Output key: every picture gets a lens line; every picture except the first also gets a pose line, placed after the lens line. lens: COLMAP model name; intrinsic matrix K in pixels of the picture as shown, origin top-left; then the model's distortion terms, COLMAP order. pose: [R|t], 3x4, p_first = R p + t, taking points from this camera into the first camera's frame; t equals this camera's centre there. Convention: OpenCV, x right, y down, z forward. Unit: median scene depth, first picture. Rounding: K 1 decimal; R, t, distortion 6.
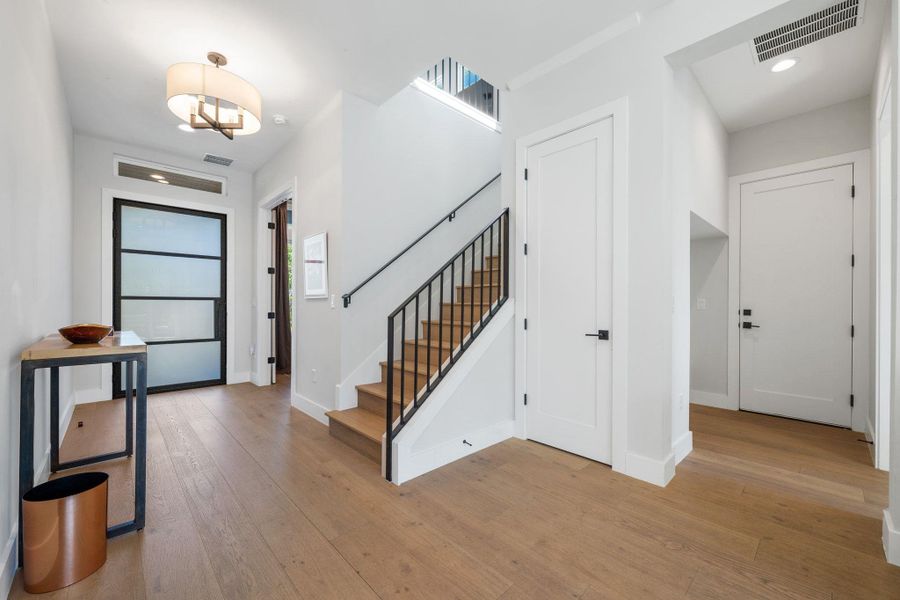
lens RADIAL K [[354.9, 0, 449.1], [0, 354.9, 300.6], [0, 0, 1]] dist [0.000250, -0.000145]
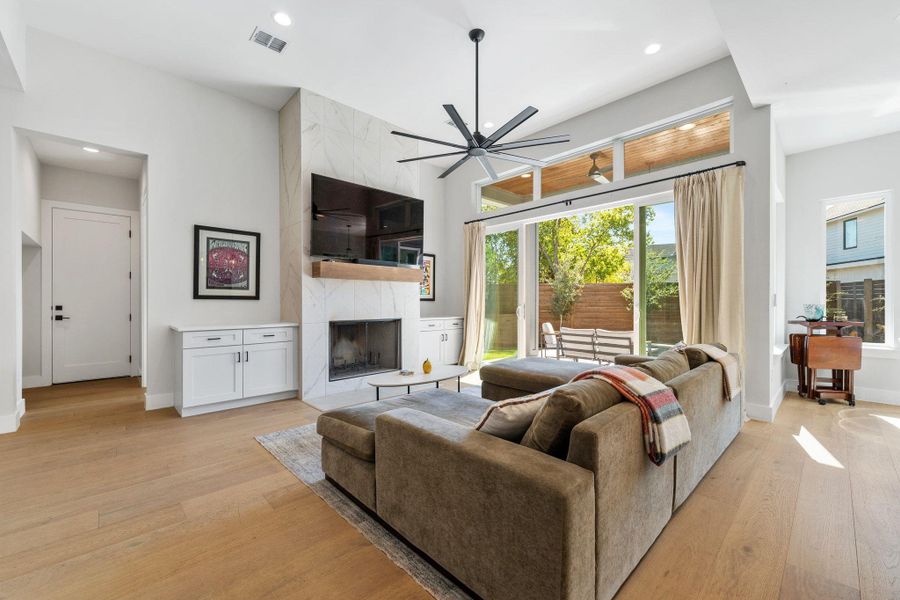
lens RADIAL K [[365.3, 0, 450.0], [0, 365.3, 300.0], [0, 0, 1]] dist [-0.000291, -0.000162]
pose [[-0.001937, -0.004712, 0.999987, -0.638617], [-0.000214, 0.999989, 0.004711, -0.002414], [-0.999998, -0.000205, -0.001938, -0.547063]]
